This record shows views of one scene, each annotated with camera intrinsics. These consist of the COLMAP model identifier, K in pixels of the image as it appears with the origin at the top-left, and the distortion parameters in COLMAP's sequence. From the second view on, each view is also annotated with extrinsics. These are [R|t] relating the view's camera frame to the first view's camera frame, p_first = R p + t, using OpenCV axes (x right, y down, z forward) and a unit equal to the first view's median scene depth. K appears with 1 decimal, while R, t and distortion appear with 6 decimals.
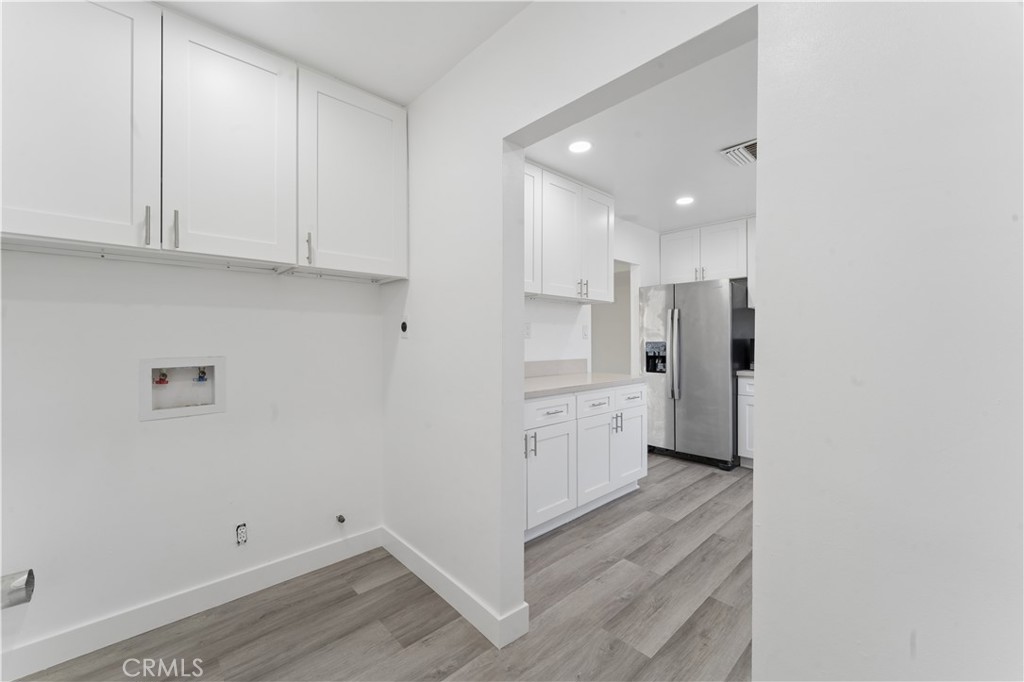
lens RADIAL K [[403.2, 0, 509.3], [0, 403.2, 346.2], [0, 0, 1]] dist [-0.000553, -0.000219]
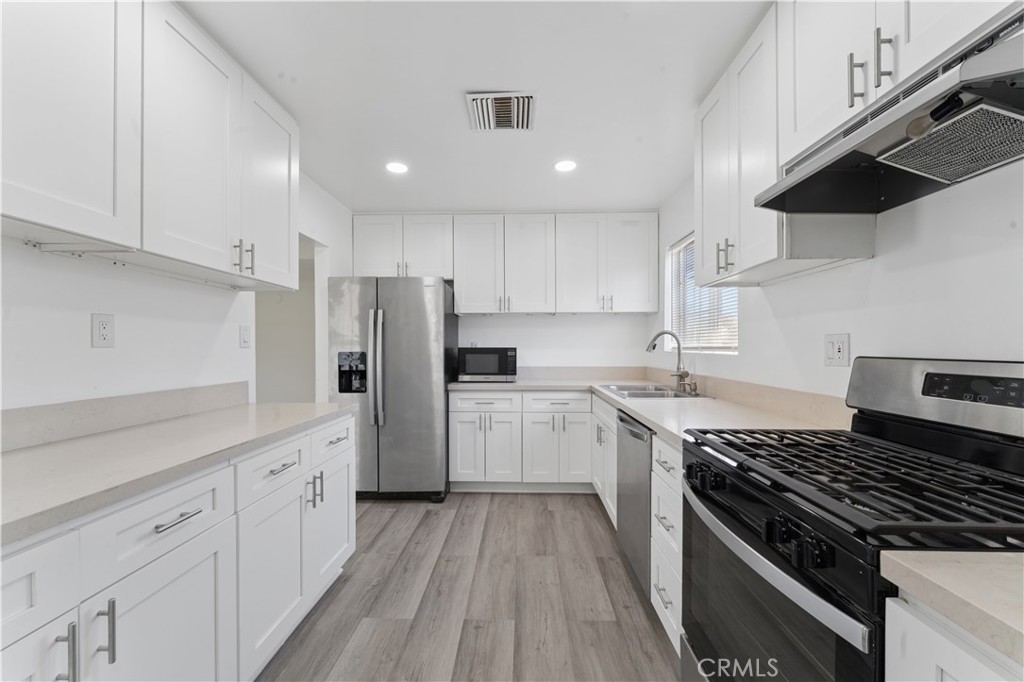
lens RADIAL K [[403.2, 0, 509.3], [0, 403.2, 346.2], [0, 0, 1]] dist [-0.000553, -0.000219]
pose [[0.700309, 0.000437, 0.713840, 0.035794], [0.015516, 0.999754, -0.015833, -0.005632], [-0.713671, 0.022164, 0.700130, 0.298923]]
